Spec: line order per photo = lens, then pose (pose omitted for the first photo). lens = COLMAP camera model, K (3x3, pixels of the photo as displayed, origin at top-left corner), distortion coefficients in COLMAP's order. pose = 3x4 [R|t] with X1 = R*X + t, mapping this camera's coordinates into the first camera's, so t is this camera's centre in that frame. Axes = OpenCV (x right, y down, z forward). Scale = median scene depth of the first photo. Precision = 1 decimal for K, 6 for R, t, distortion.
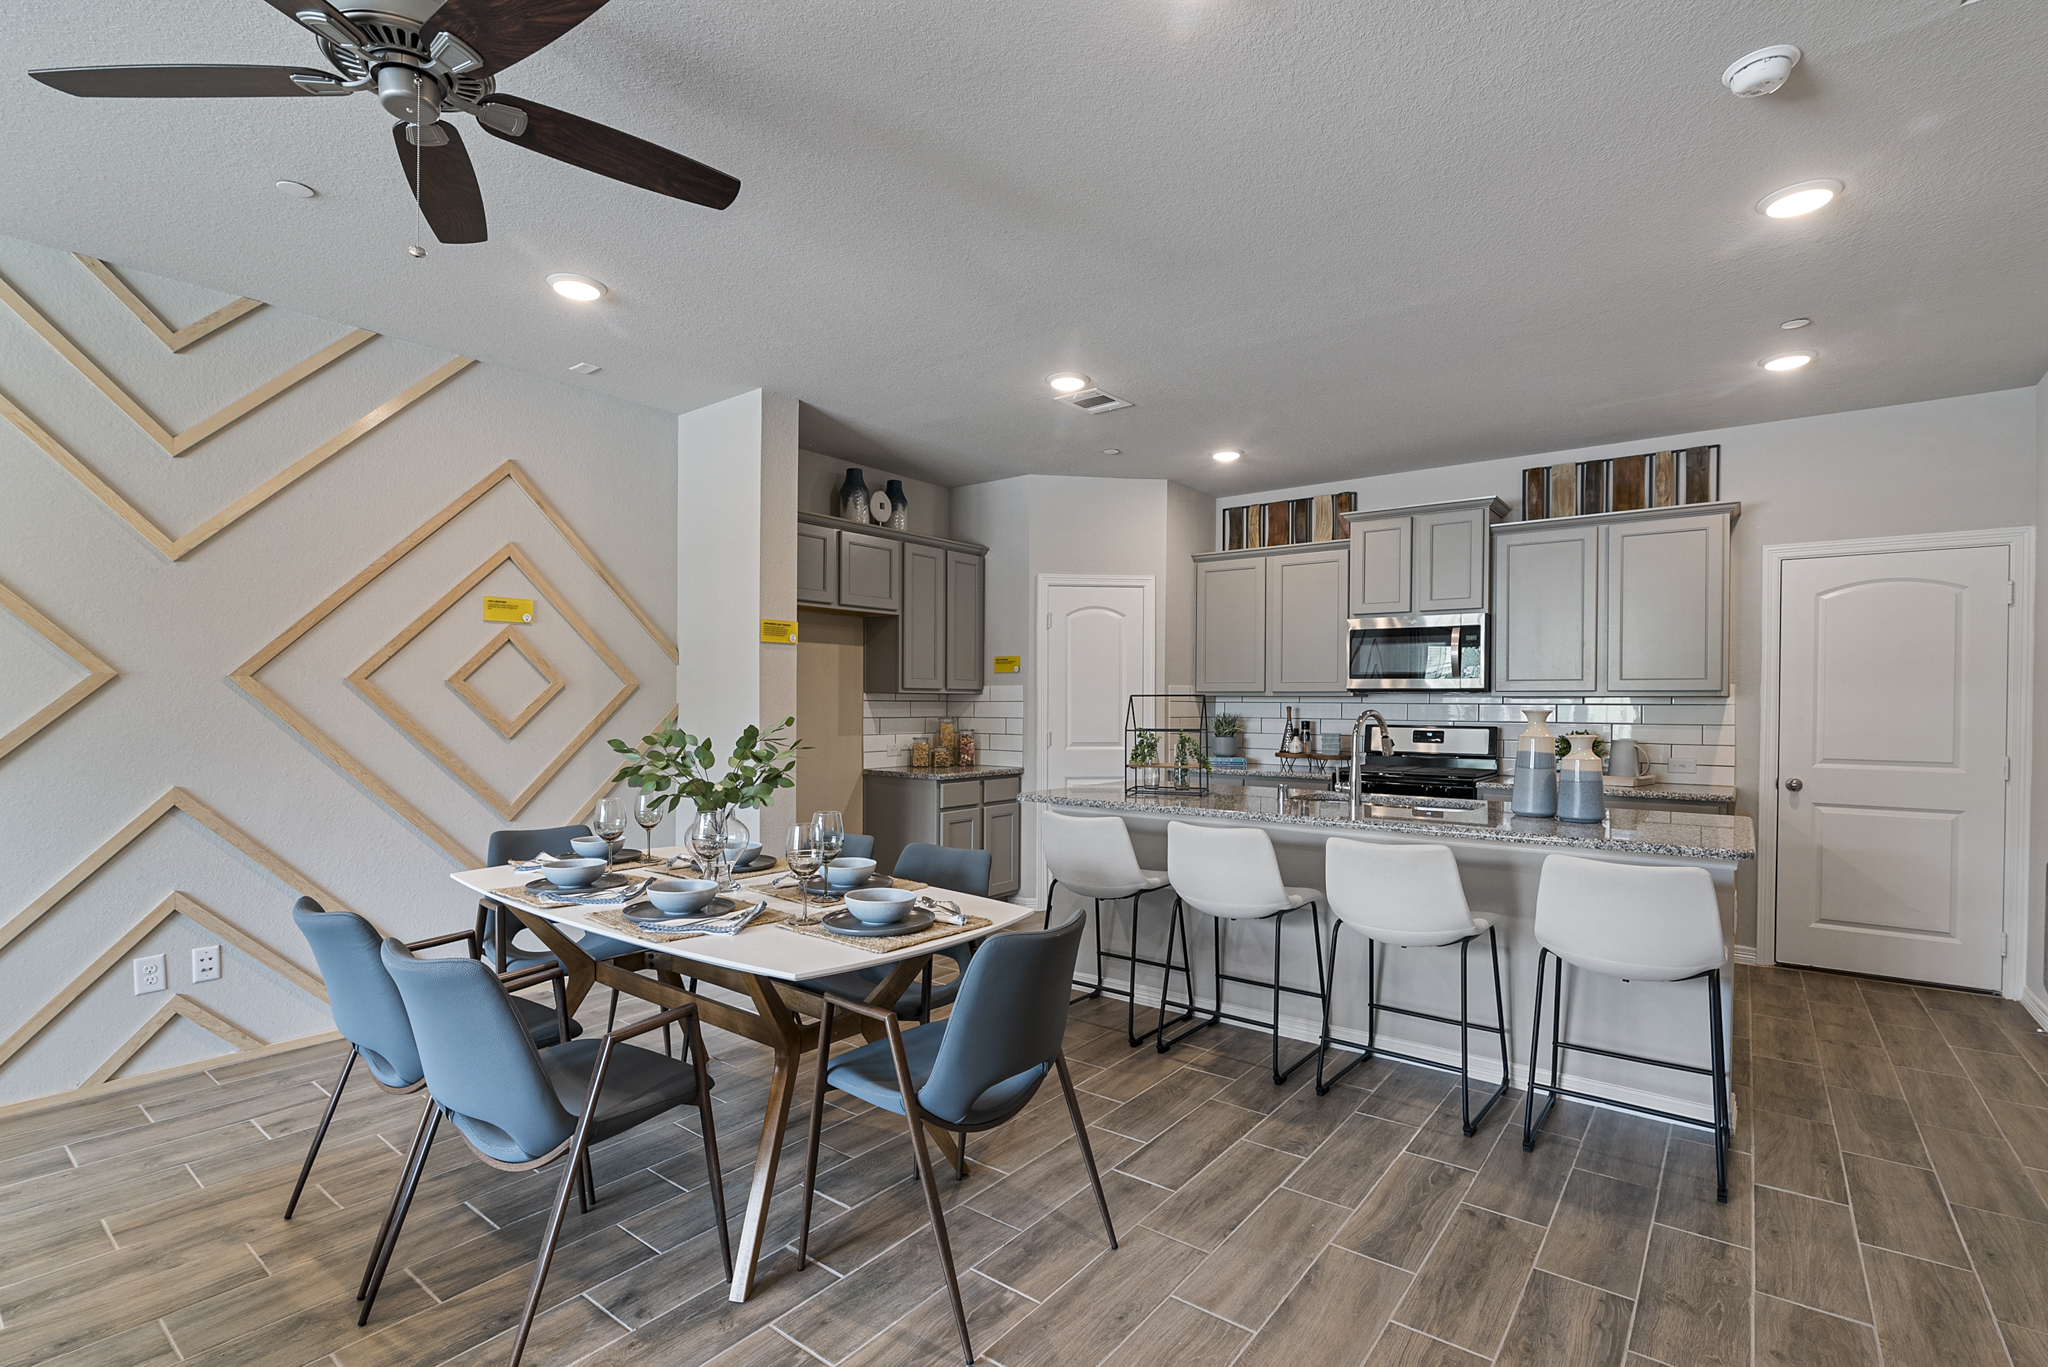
lens RADIAL K [[964.3, 0, 1026.5], [0, 964.3, 693.2], [0, 0, 1]] dist [0.014644, 0.000238]
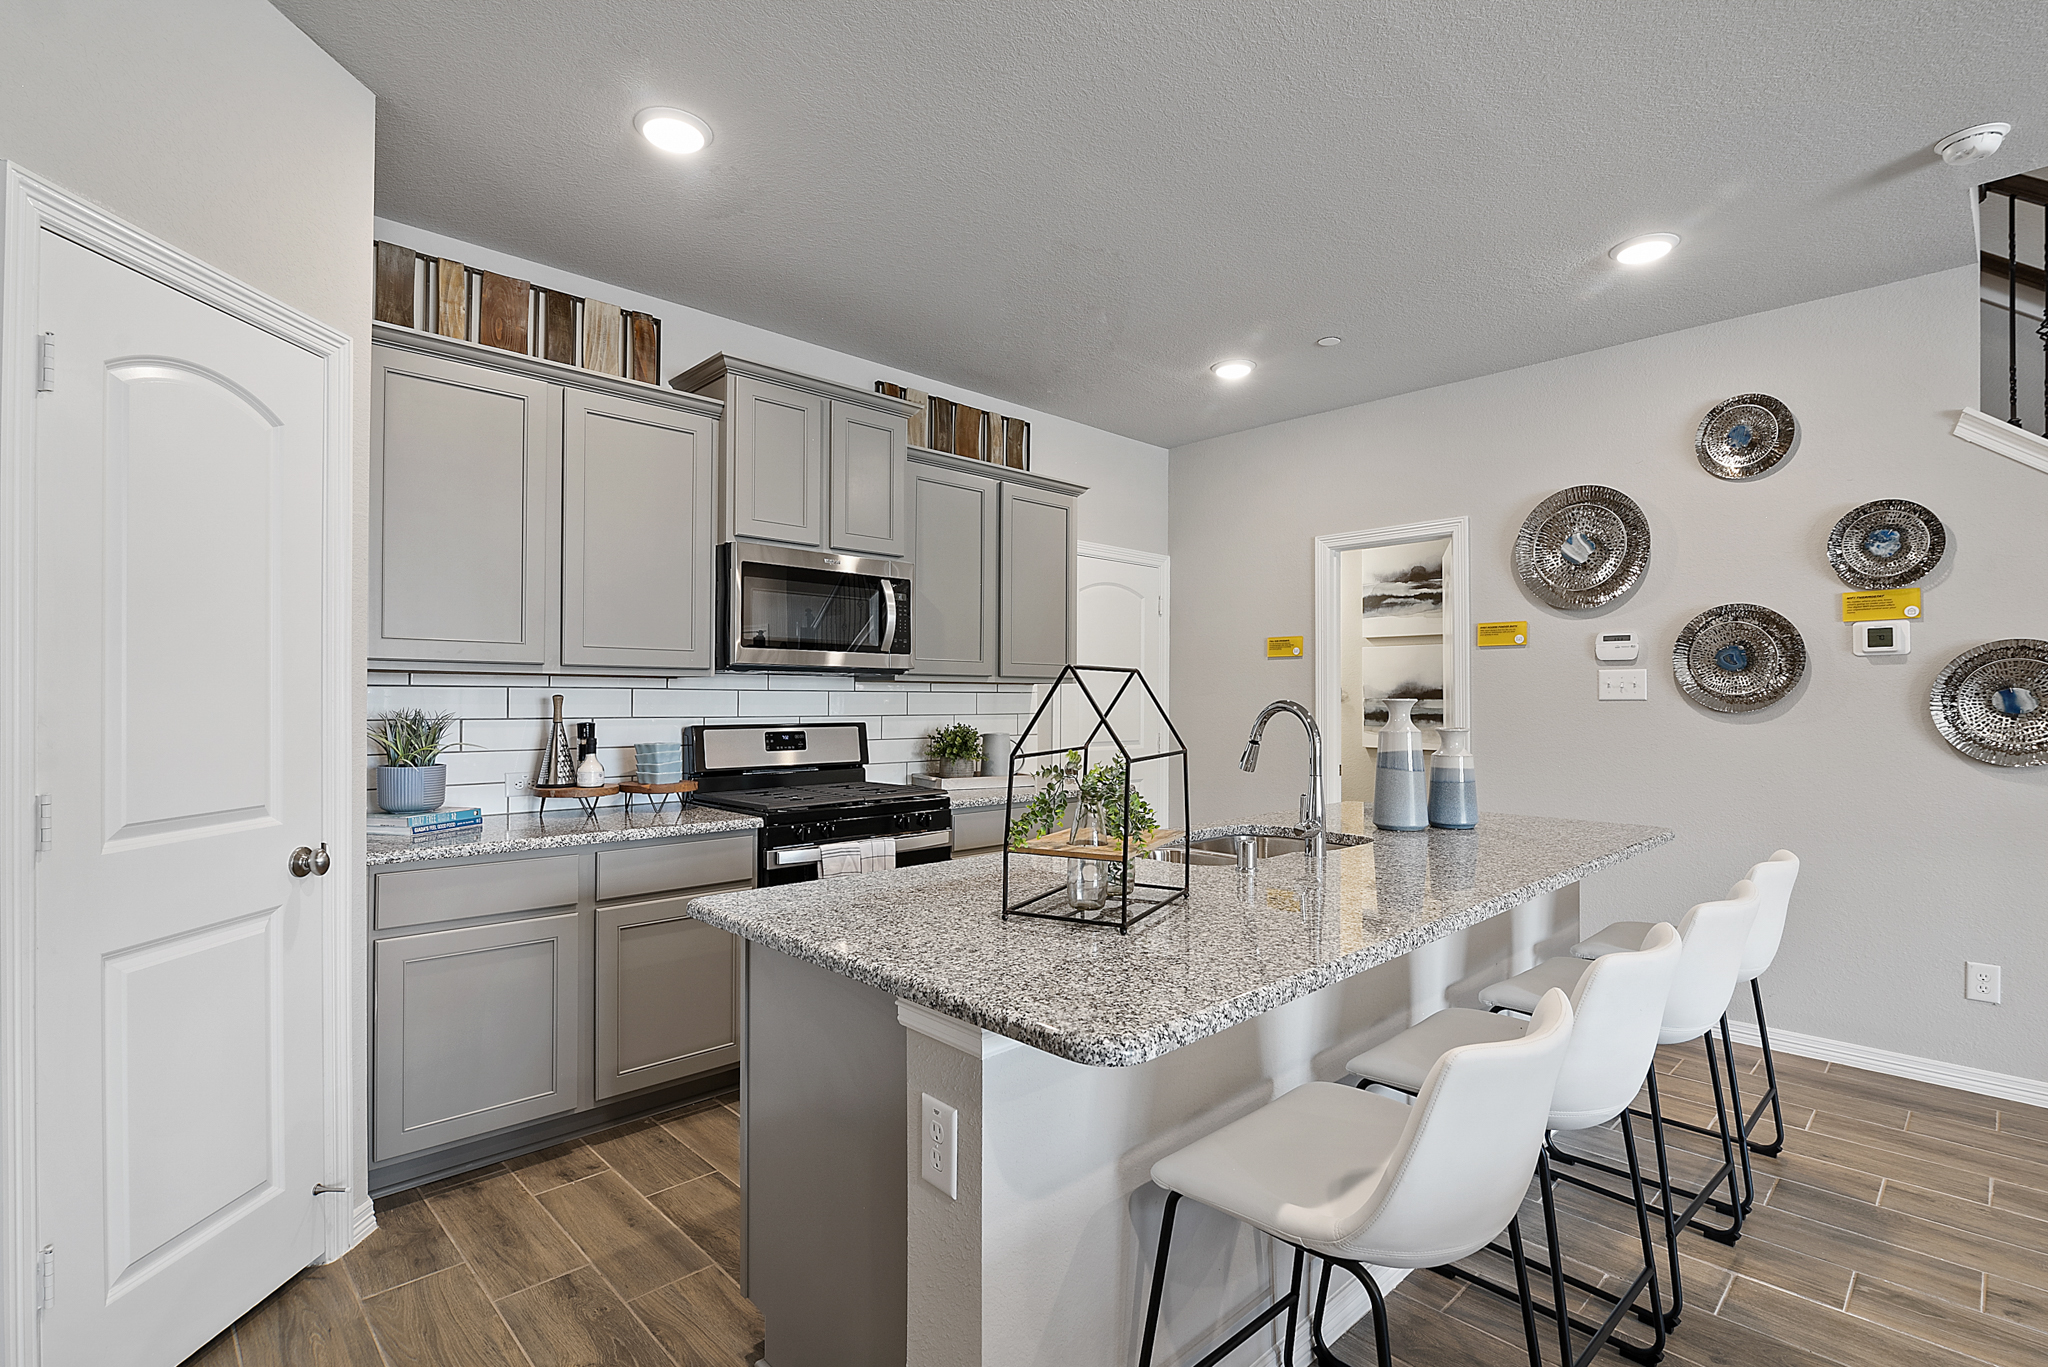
lens RADIAL K [[964.3, 0, 1027.7], [0, 964.3, 689.2], [0, 0, 1]] dist [0.014644, 0.000238]
pose [[0.154542, 0.004579, 0.987976, -0.204643], [-0.013528, 0.999905, -0.002518, 0.009265], [-0.987894, -0.012976, 0.154589, 0.734814]]
